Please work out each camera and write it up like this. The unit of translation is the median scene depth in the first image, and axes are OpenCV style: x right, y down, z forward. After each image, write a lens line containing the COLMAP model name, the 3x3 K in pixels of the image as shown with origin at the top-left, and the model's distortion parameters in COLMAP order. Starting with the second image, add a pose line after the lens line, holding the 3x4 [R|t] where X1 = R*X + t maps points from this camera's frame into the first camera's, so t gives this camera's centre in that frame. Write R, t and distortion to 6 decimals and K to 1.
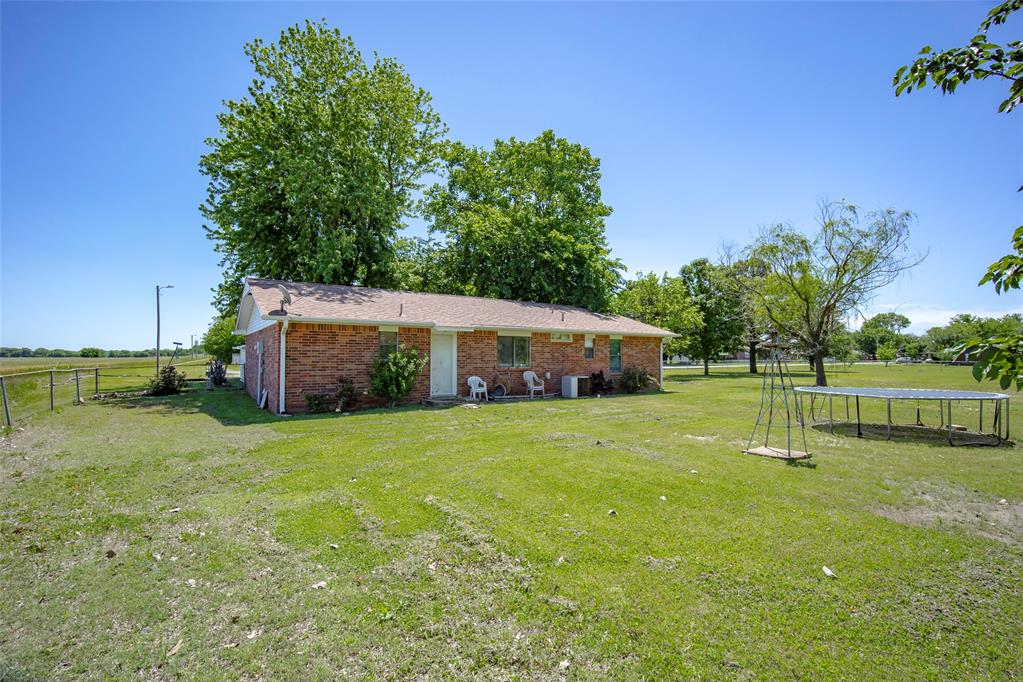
lens RADIAL K [[445.2, 0, 519.2], [0, 445.2, 357.7], [0, 0, 1]] dist [-0.002822, -0.000389]
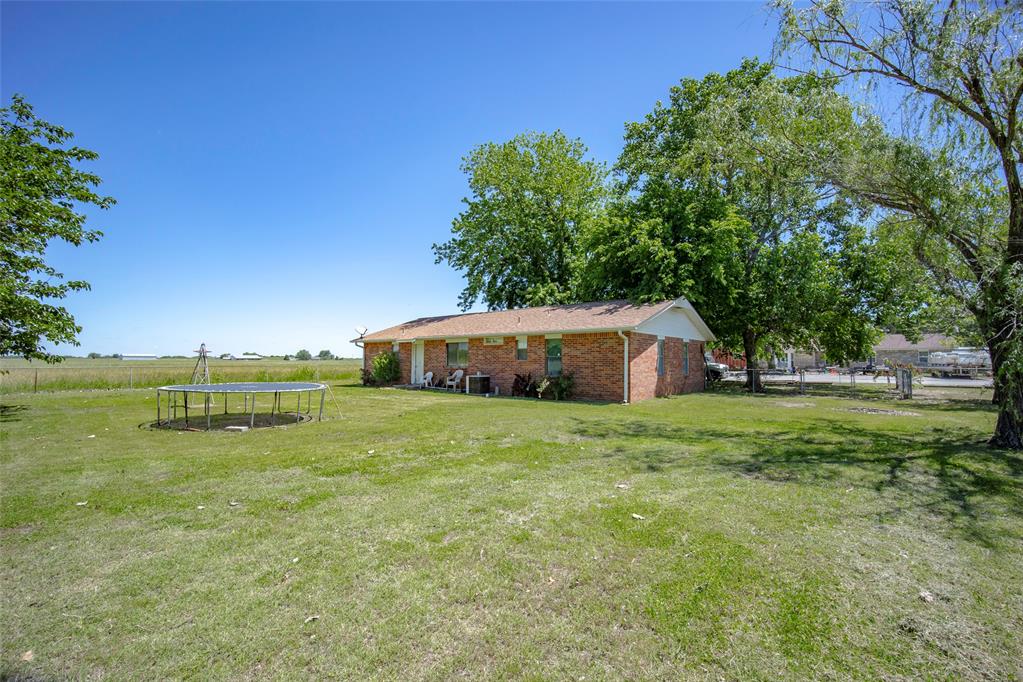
lens RADIAL K [[445.2, 0, 519.2], [0, 445.2, 357.7], [0, 0, 1]] dist [-0.002822, -0.000389]
pose [[0.257139, -0.004945, -0.966362, 1.101955], [-0.002469, 0.999980, -0.005773, 0.002927], [0.966371, 0.003870, 0.257122, 0.721387]]
